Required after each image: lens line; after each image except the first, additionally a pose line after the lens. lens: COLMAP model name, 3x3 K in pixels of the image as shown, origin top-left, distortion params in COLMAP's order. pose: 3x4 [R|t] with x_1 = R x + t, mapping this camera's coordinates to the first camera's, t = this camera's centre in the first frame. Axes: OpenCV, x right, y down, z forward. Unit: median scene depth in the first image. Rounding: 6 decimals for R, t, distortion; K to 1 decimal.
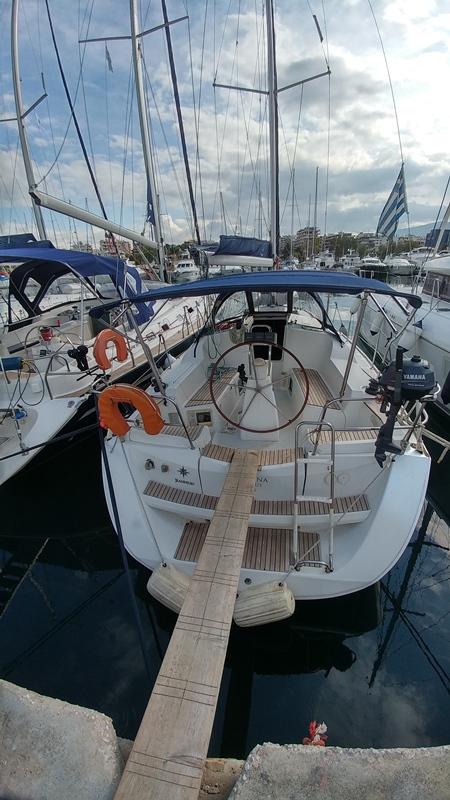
lens RADIAL K [[315.8, 0, 251.1], [0, 315.8, 408.3], [0, 0, 1]] dist [-0.000741, -0.027231]
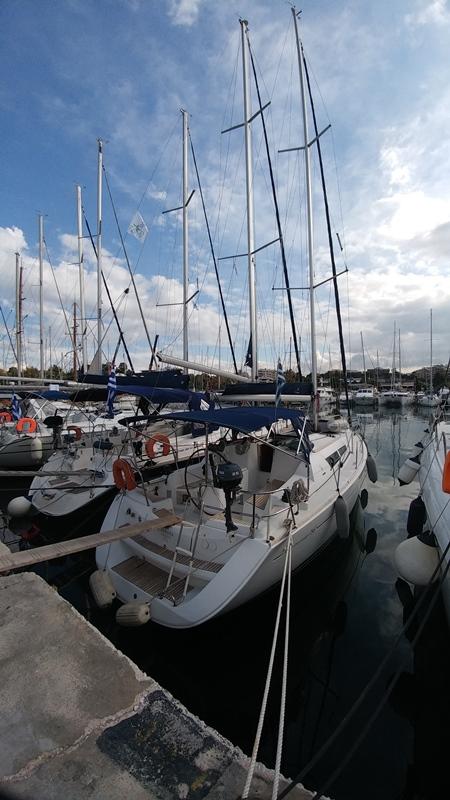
lens RADIAL K [[317.3, 0, 225.0], [0, 317.3, 400.0], [0, 0, 1]] dist [-0.064623, 0.000150]
pose [[0.870147, 0.047578, -0.490490, 0.283435], [-0.231812, 0.917847, -0.322210, 0.014647], [0.434865, 0.394072, 0.809691, -0.105980]]
